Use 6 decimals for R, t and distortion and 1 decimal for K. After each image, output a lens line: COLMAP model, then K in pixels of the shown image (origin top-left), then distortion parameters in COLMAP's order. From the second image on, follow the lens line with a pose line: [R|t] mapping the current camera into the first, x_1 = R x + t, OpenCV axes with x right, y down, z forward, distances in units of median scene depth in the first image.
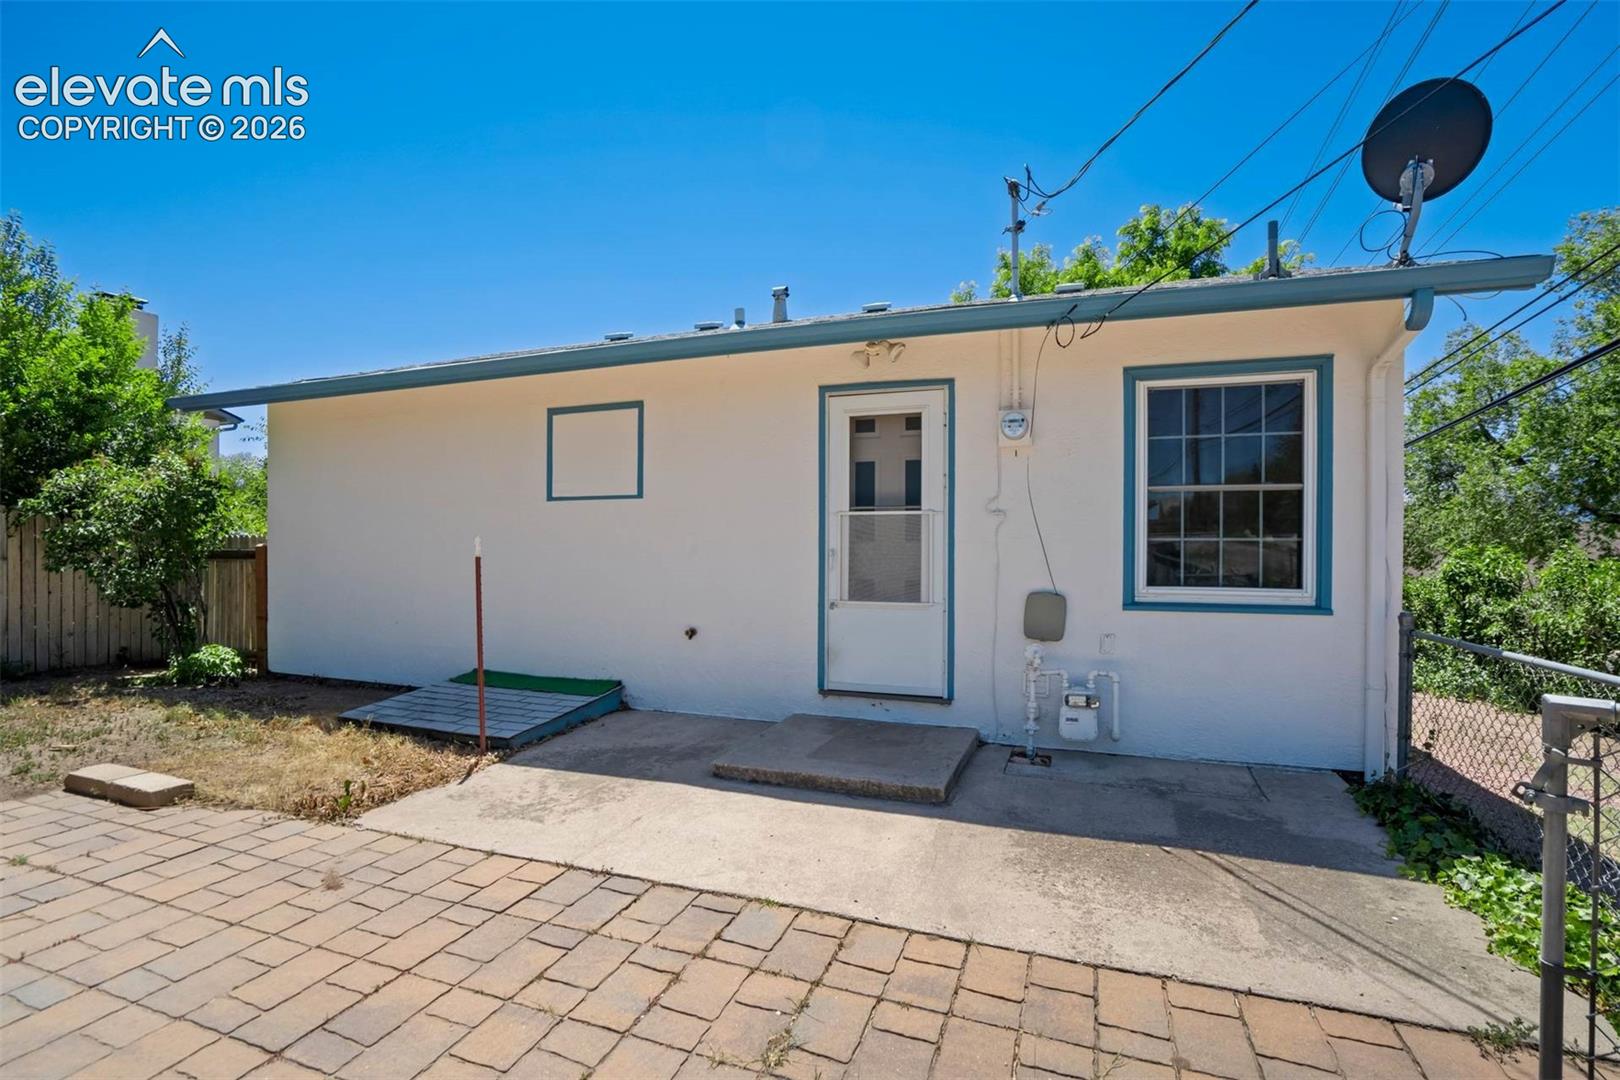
lens RADIAL K [[756.1, 0, 802.3], [0, 756.1, 538.2], [0, 0, 1]] dist [-0.022683, 0.001568]
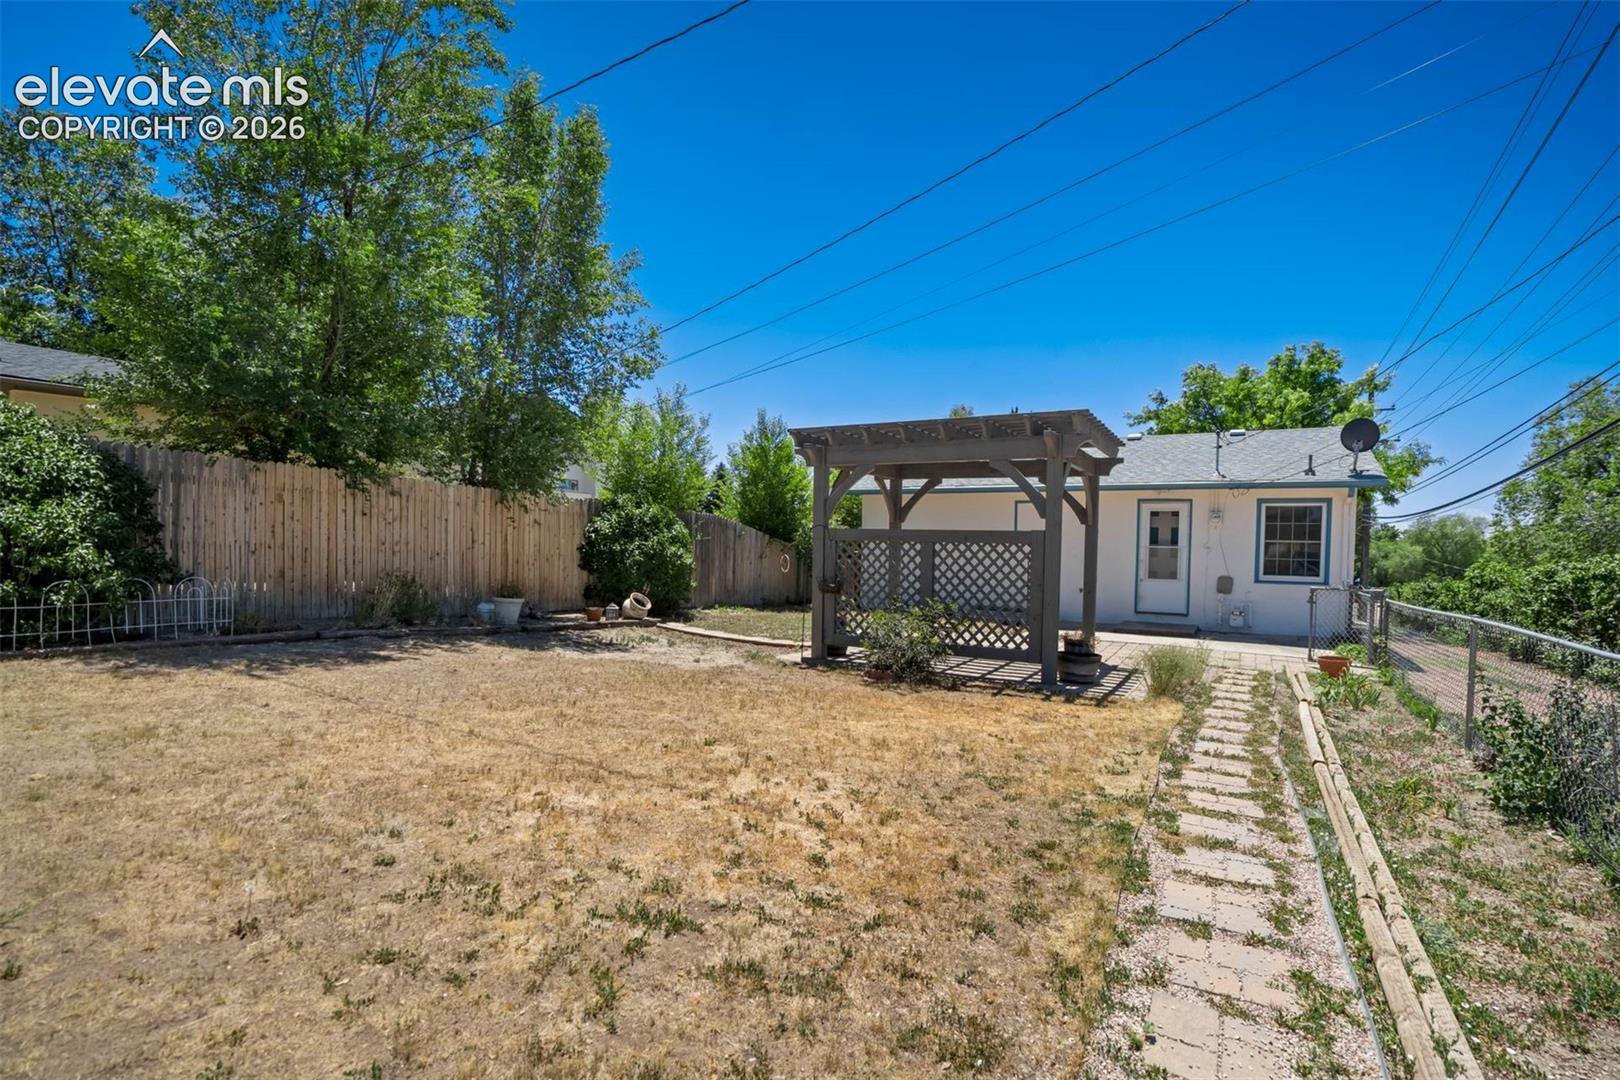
lens RADIAL K [[756.1, 0, 818.1], [0, 756.1, 552.3], [0, 0, 1]] dist [-0.022683, 0.001568]
pose [[0.988254, 0.018476, -0.151702, -0.728637], [-0.015501, 0.999664, 0.020770, -0.051890], [0.152035, -0.018175, 0.988208, -1.927653]]
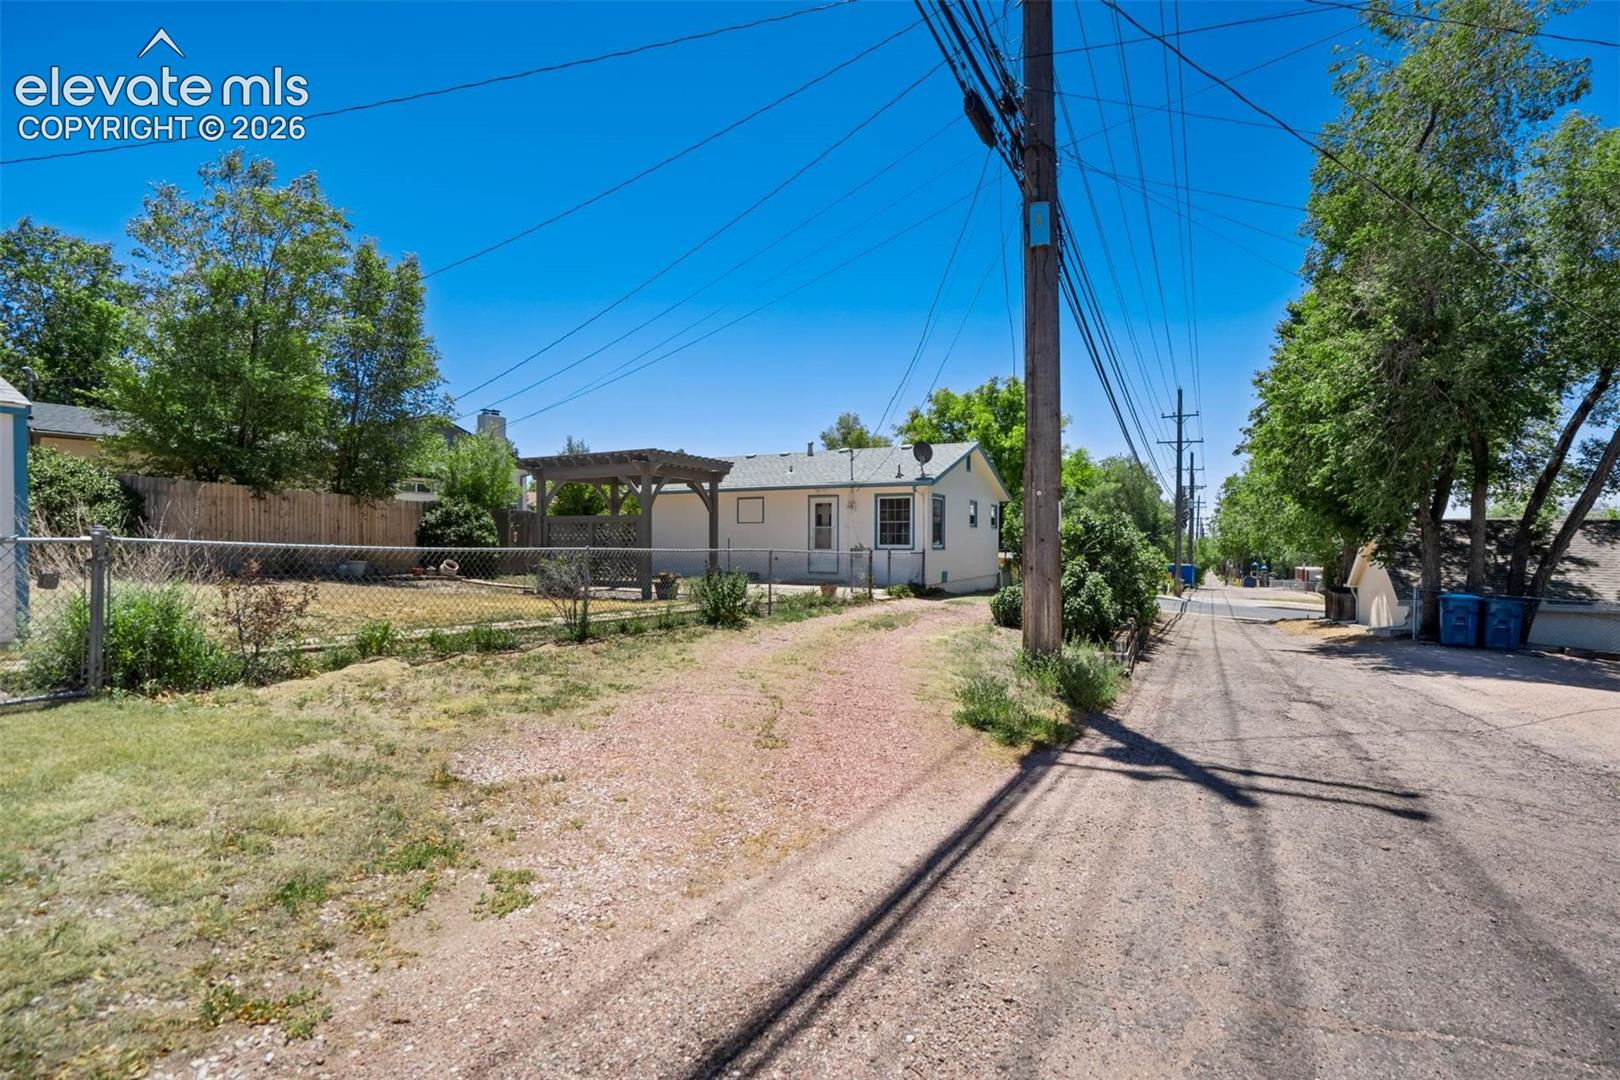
lens RADIAL K [[756.1, 0, 810.3], [0, 756.1, 543.1], [0, 0, 1]] dist [-0.022683, 0.001568]
pose [[0.994401, 0.000751, -0.105668, 0.481857], [0.000252, 0.999955, 0.009475, 0.013431], [0.105671, -0.009448, 0.994356, -3.141742]]
